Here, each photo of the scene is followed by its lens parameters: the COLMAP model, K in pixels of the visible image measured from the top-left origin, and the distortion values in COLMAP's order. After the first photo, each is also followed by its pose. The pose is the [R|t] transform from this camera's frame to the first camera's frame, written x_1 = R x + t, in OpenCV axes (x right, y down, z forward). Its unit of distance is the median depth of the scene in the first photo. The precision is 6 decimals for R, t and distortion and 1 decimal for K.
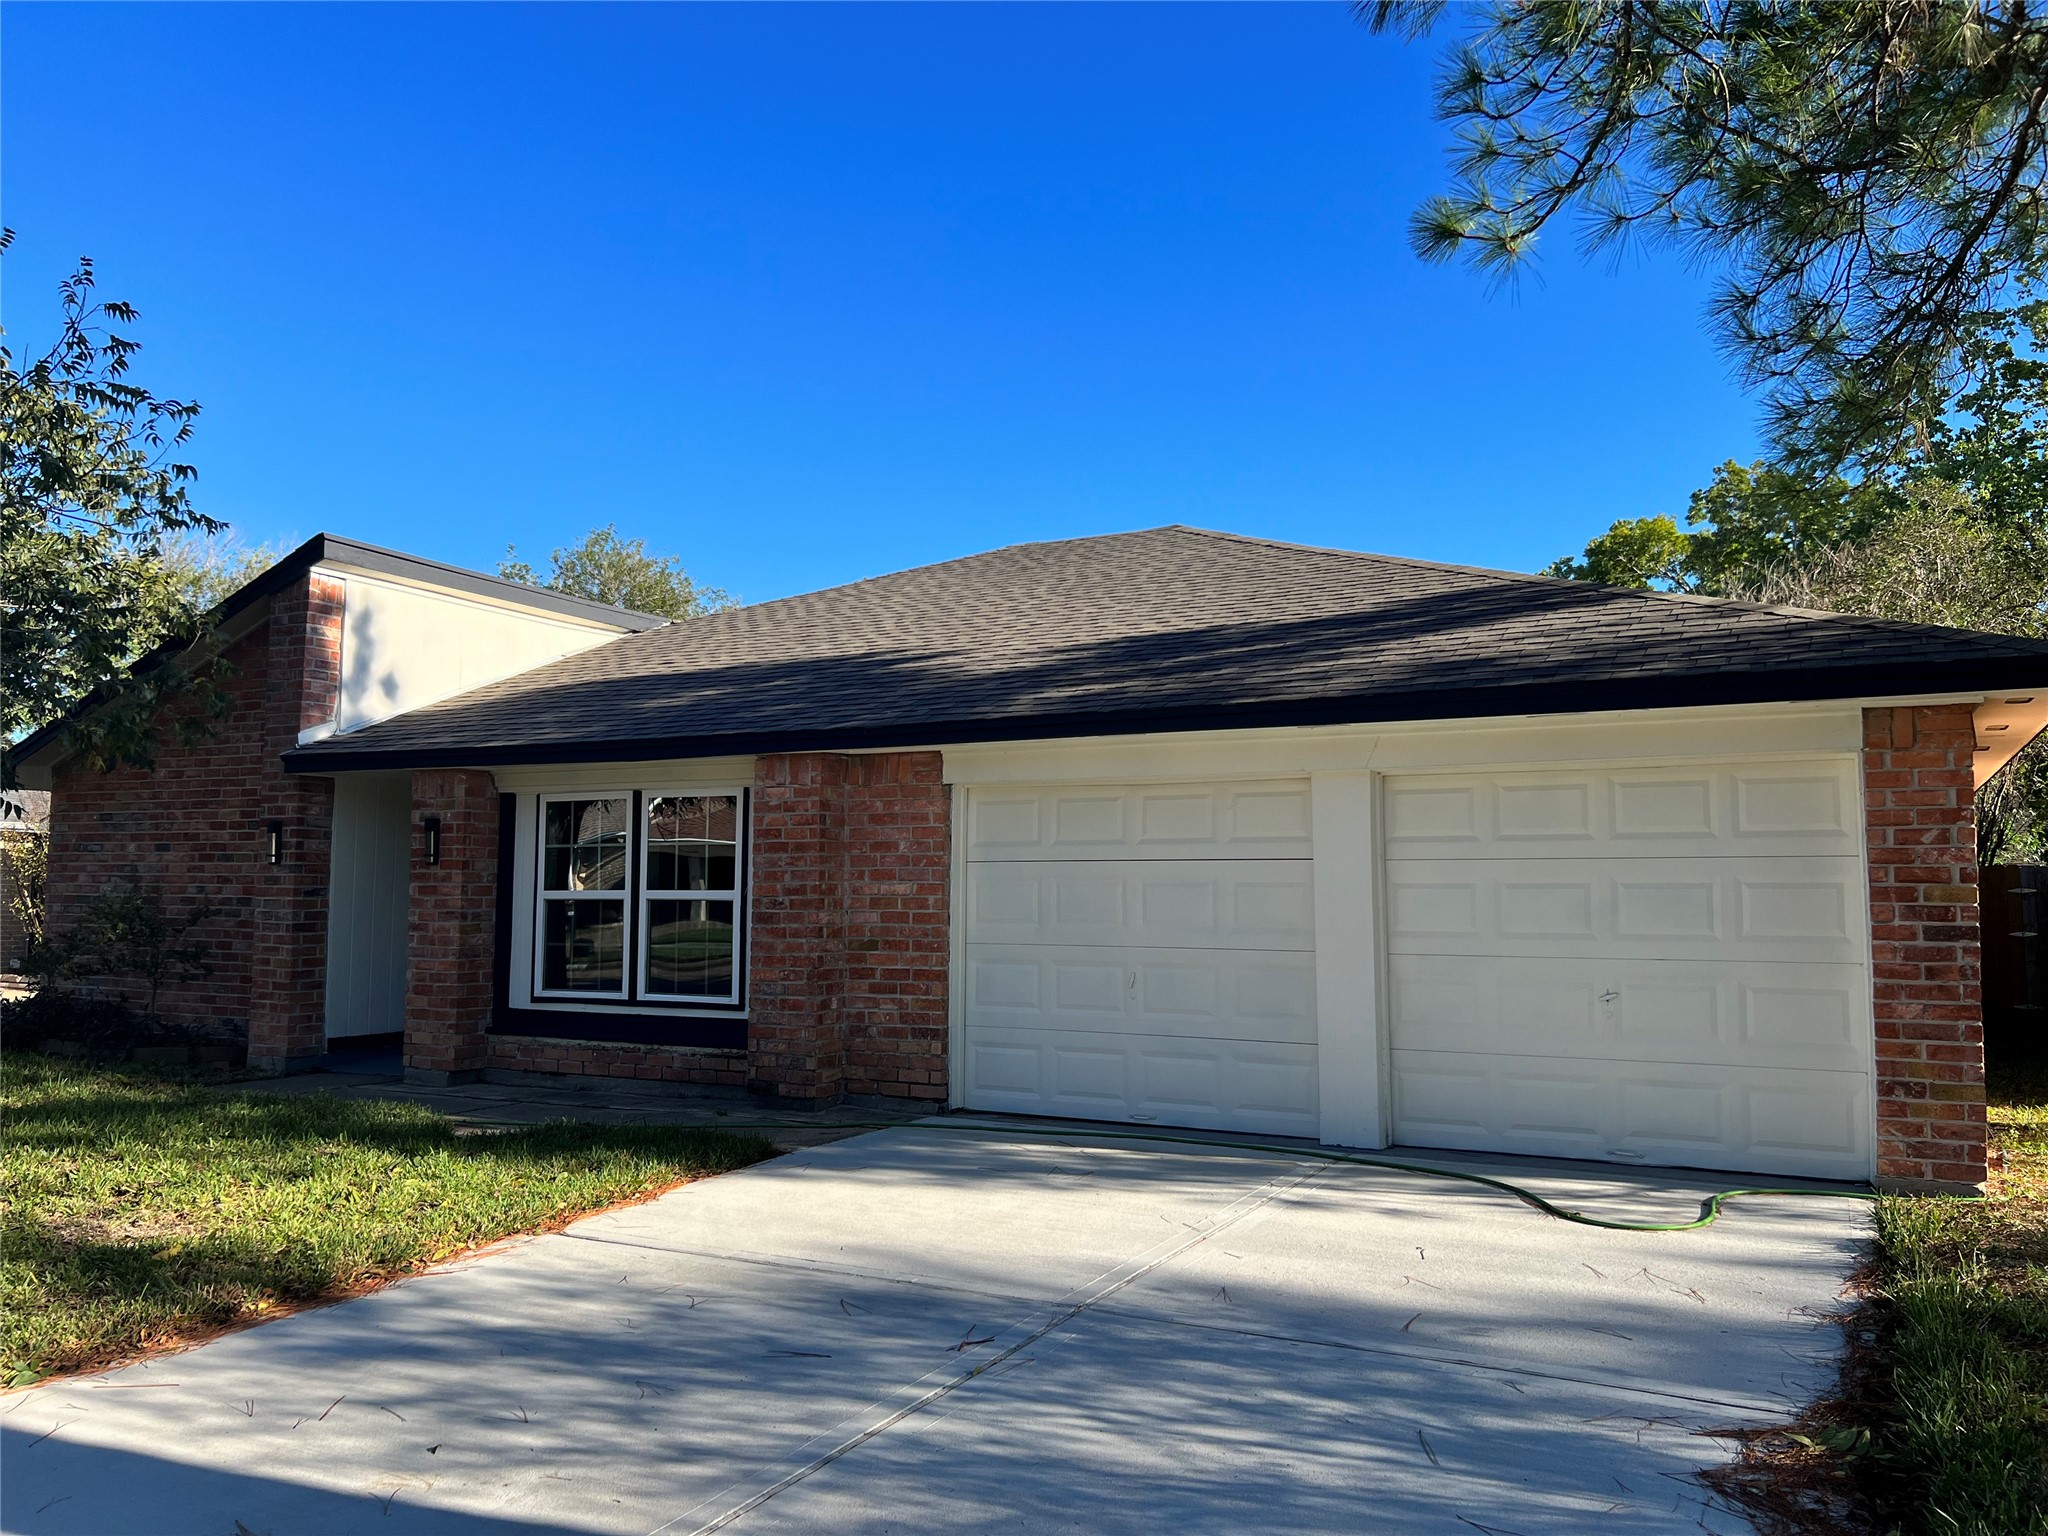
lens RADIAL K [[1526.0, 0, 1024.4], [0, 1526.0, 787.3], [0, 0, 1]] dist [0.056988, -0.048199]
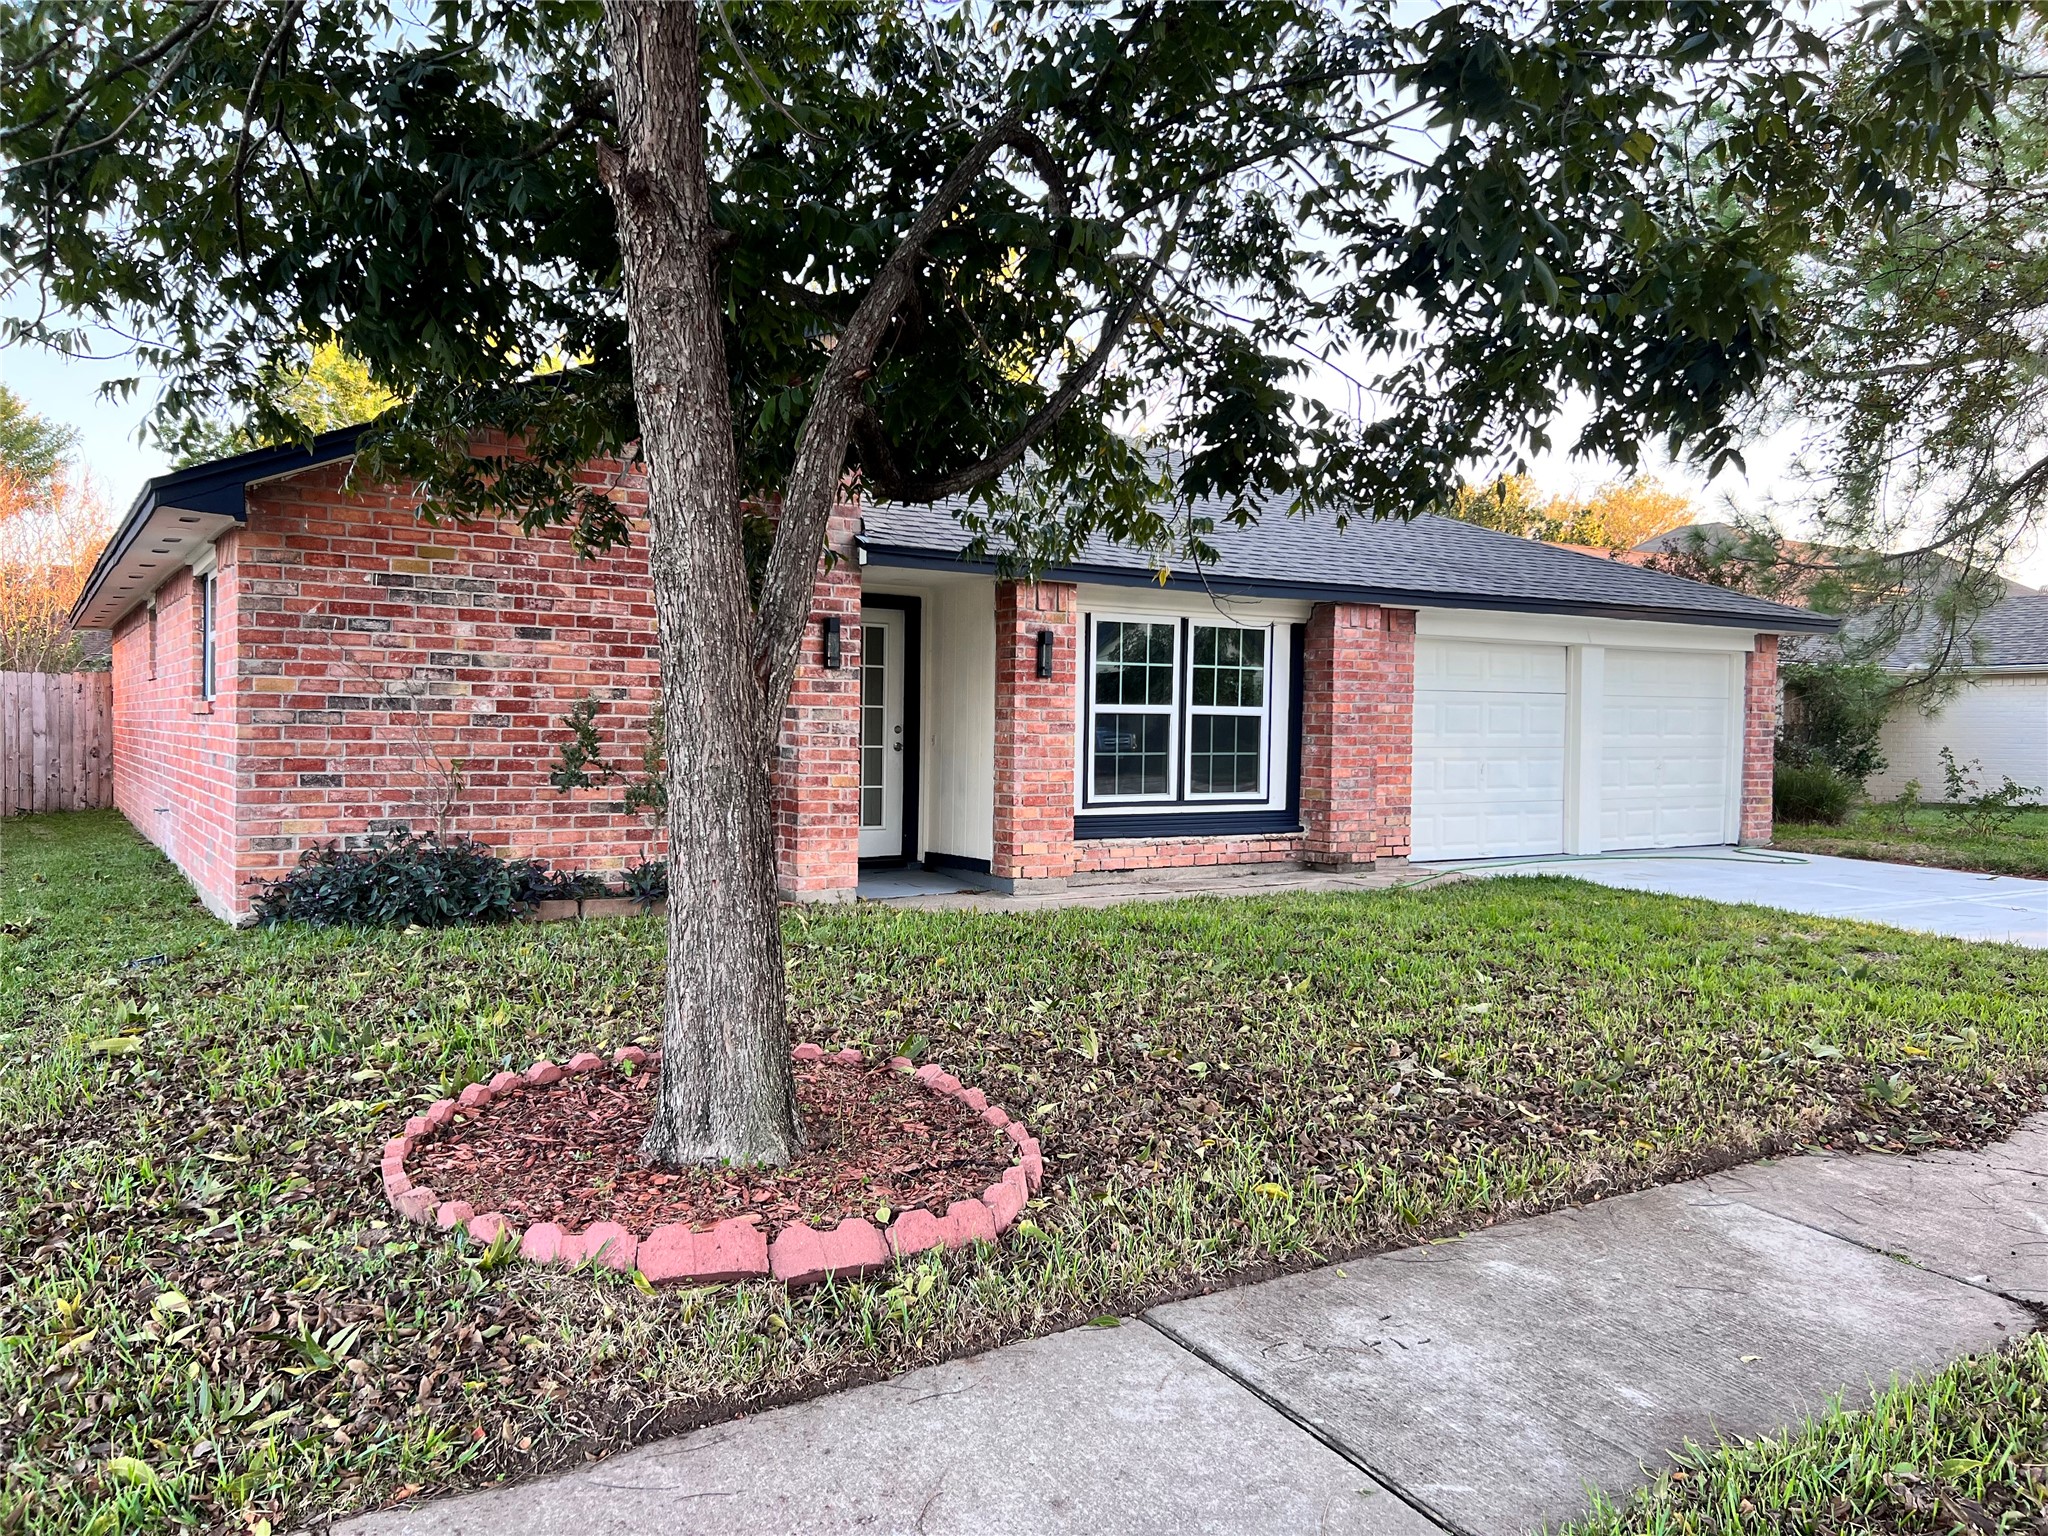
lens RADIAL K [[1526.0, 0, 936.2], [0, 1526.0, 772.6], [0, 0, 1]] dist [0.056988, -0.048199]
pose [[0.518267, -0.031237, 0.854648, -1.441453], [-0.076991, 0.993571, 0.083002, 0.039522], [-0.851746, -0.108817, 0.512530, 0.614539]]
